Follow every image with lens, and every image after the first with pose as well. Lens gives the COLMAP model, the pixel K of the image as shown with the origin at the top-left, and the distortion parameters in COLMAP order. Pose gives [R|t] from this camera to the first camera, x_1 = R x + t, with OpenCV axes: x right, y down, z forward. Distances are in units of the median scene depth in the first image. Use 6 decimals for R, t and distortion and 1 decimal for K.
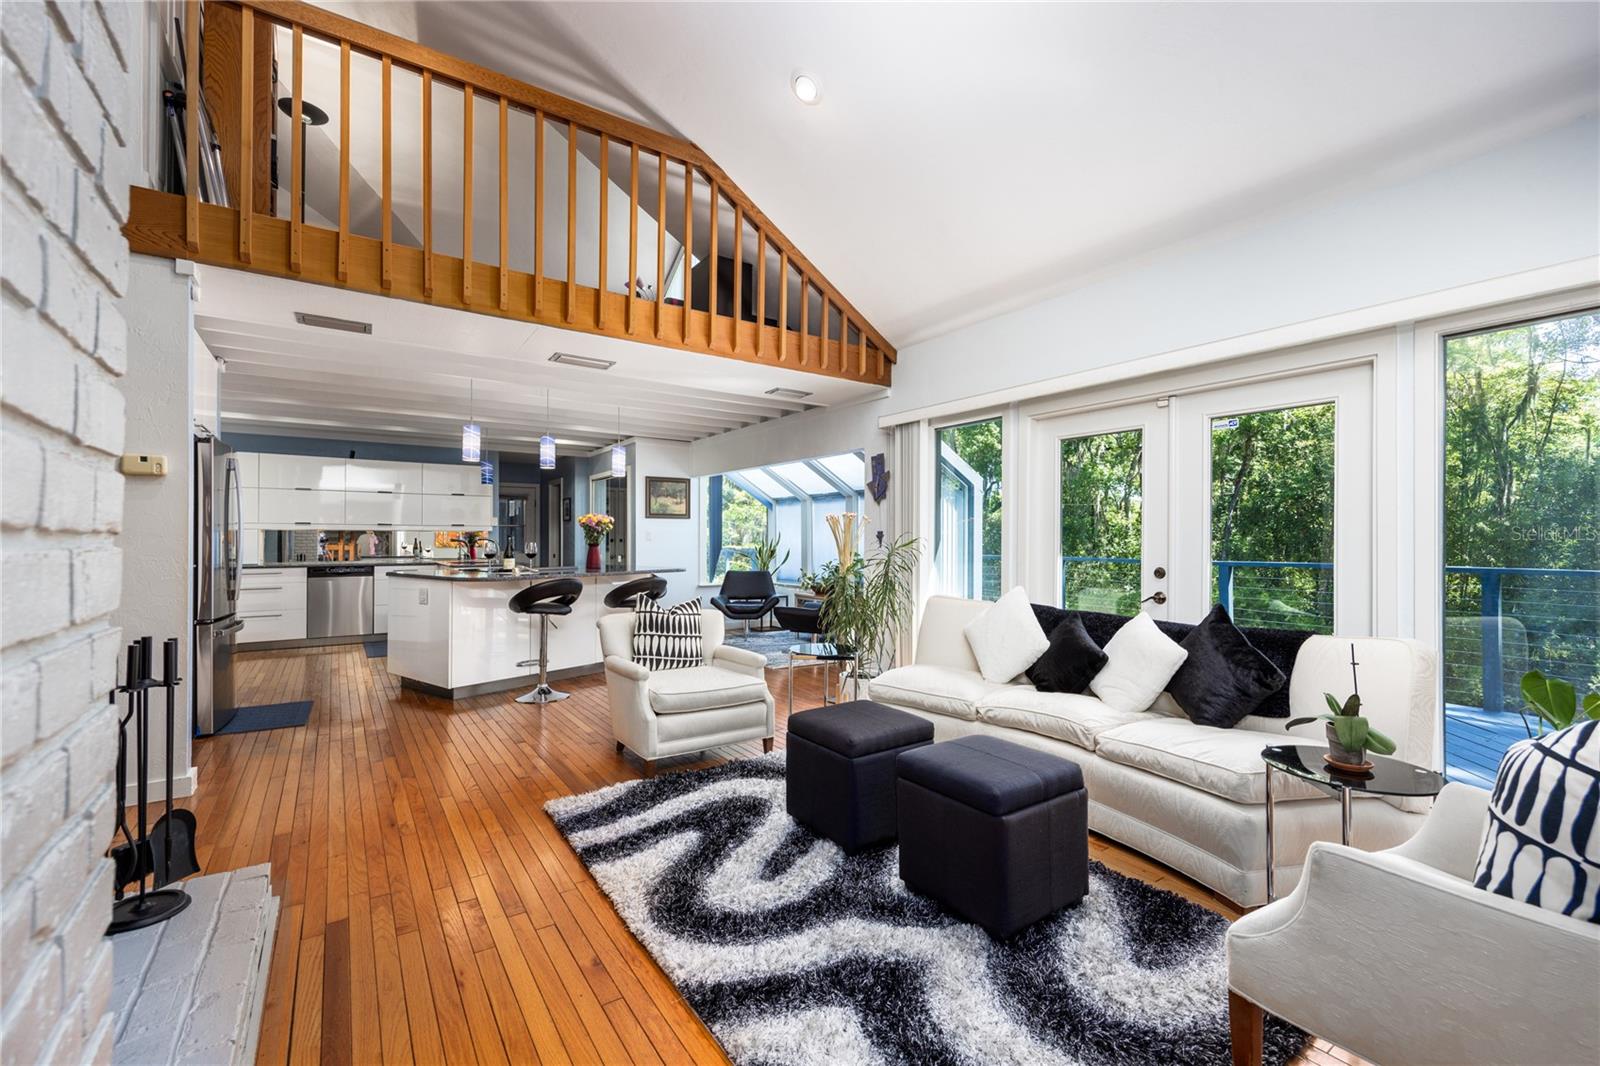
lens RADIAL K [[687.0, 0, 799.1], [0, 687.0, 537.0], [0, 0, 1]] dist [0.003520, 0.000539]
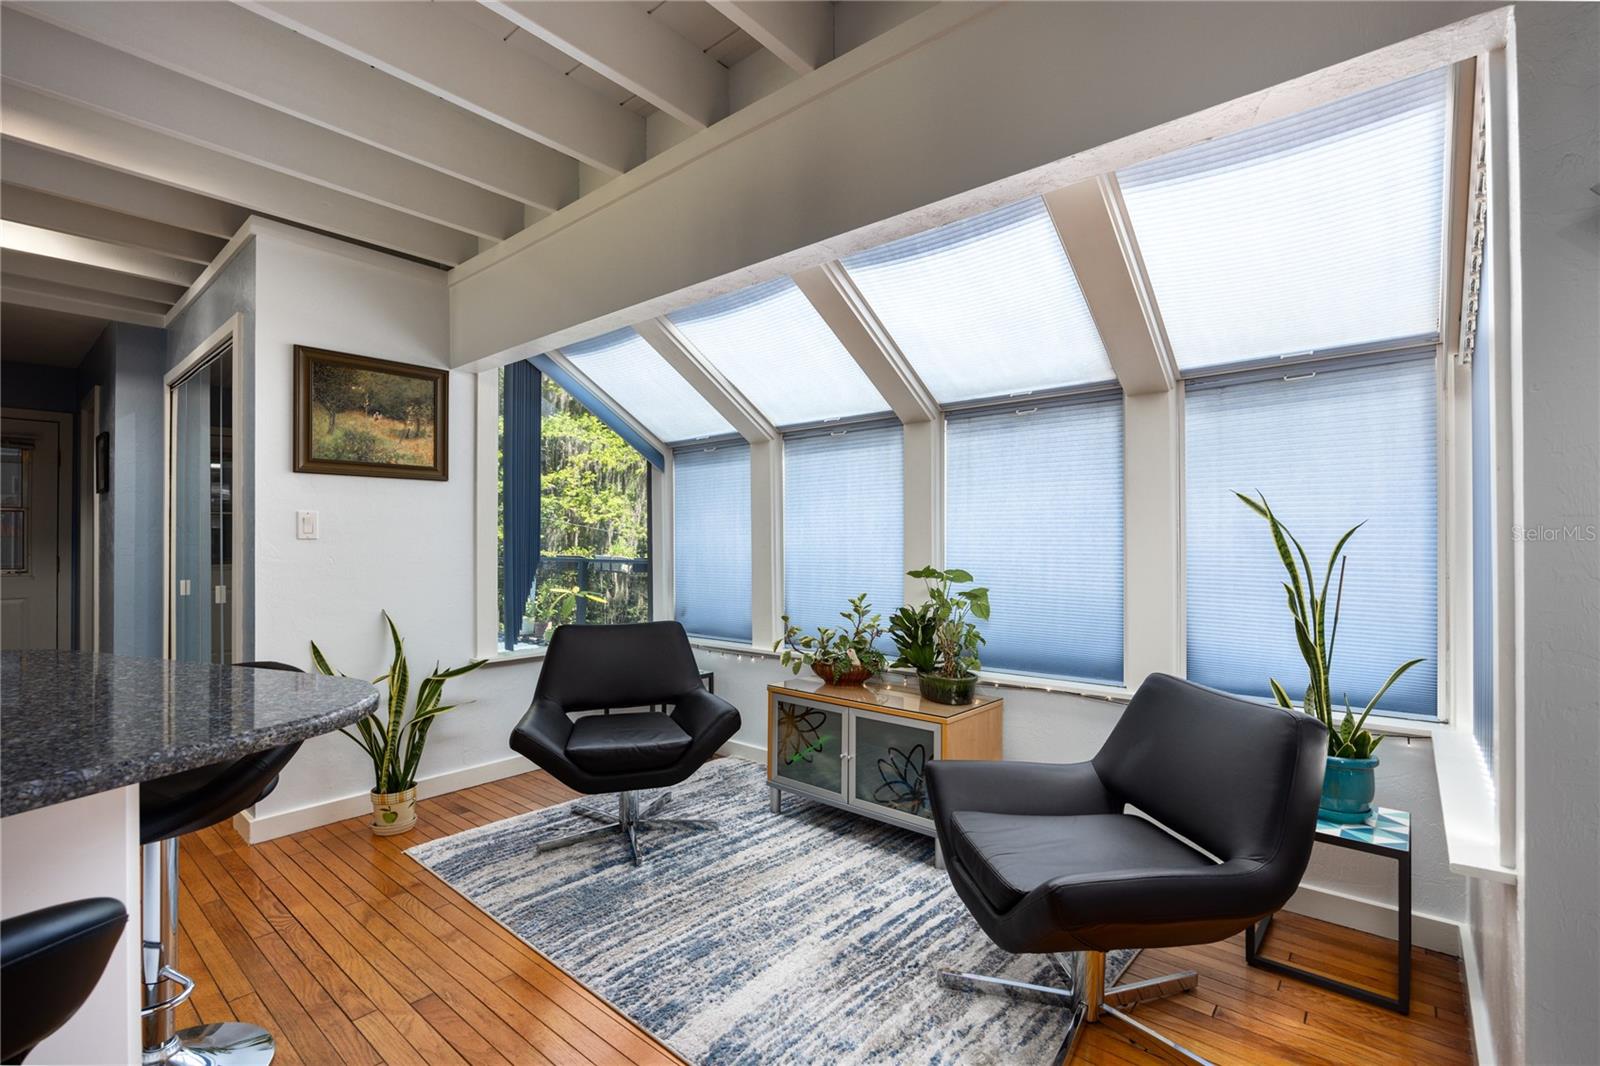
lens RADIAL K [[672.4, 0, 805.3], [0, 672.4, 543.9], [0, 0, 1]] dist [-0.011552, 0.000067]
pose [[0.952463, -0.006404, 0.304588, -0.088484], [0.003913, 0.999954, 0.008787, 0.003898], [-0.304630, -0.007177, 0.952444, 0.617167]]
